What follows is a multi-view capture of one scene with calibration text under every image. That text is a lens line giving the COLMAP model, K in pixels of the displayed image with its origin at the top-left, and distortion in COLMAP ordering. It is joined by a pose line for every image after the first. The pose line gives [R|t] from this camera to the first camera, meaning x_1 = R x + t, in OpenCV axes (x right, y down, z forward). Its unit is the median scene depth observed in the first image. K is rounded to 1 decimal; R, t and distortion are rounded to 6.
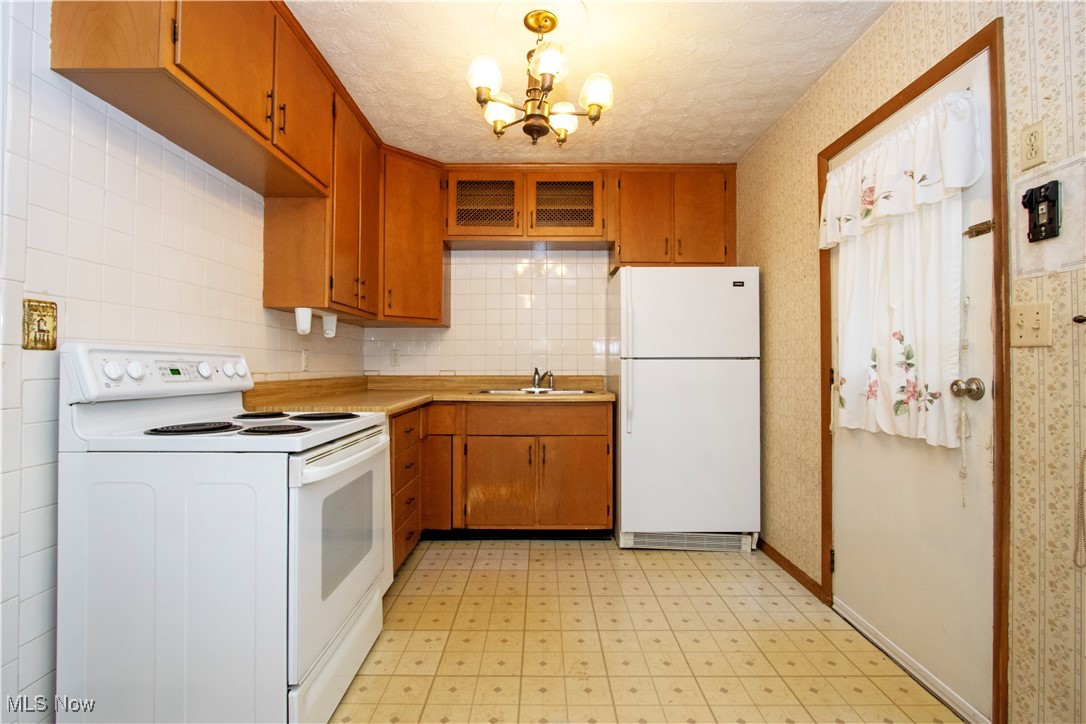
lens RADIAL K [[502.4, 0, 539.7], [0, 502.4, 359.5], [0, 0, 1]] dist [-0.017649, 0.001775]
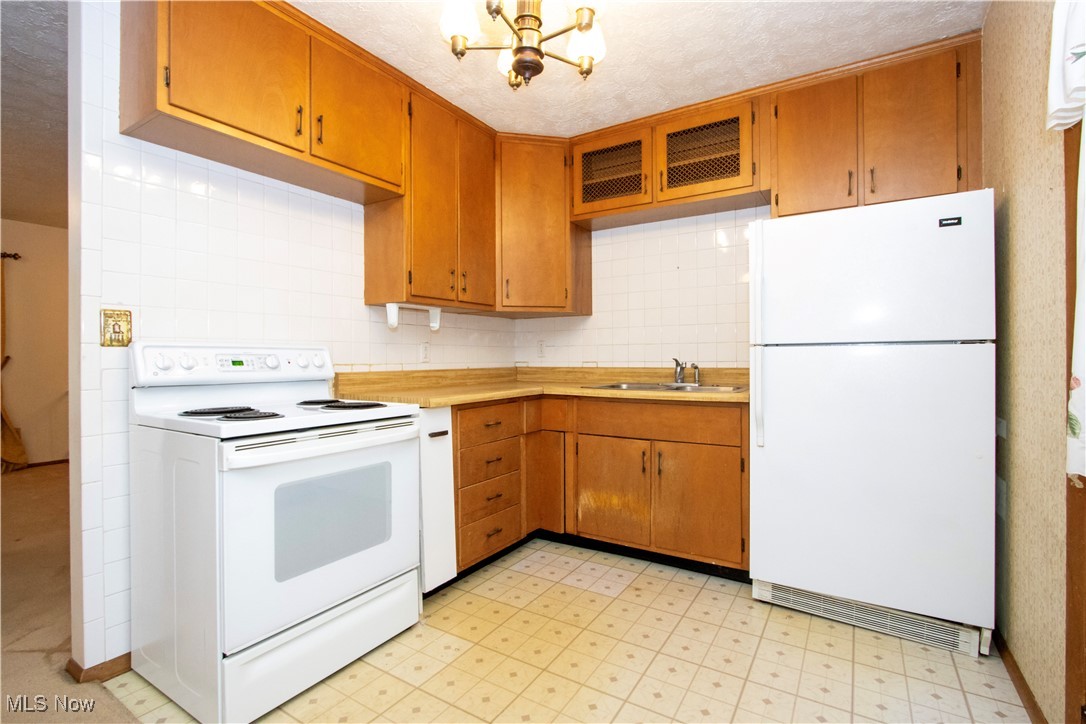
lens RADIAL K [[502.4, 0, 539.7], [0, 502.4, 359.5], [0, 0, 1]] dist [-0.017649, 0.001775]
pose [[0.845244, -0.002327, -0.534375, 0.292679], [0.011682, 0.999832, 0.014123, 0.004180], [0.534253, -0.018180, 0.845129, 0.206548]]
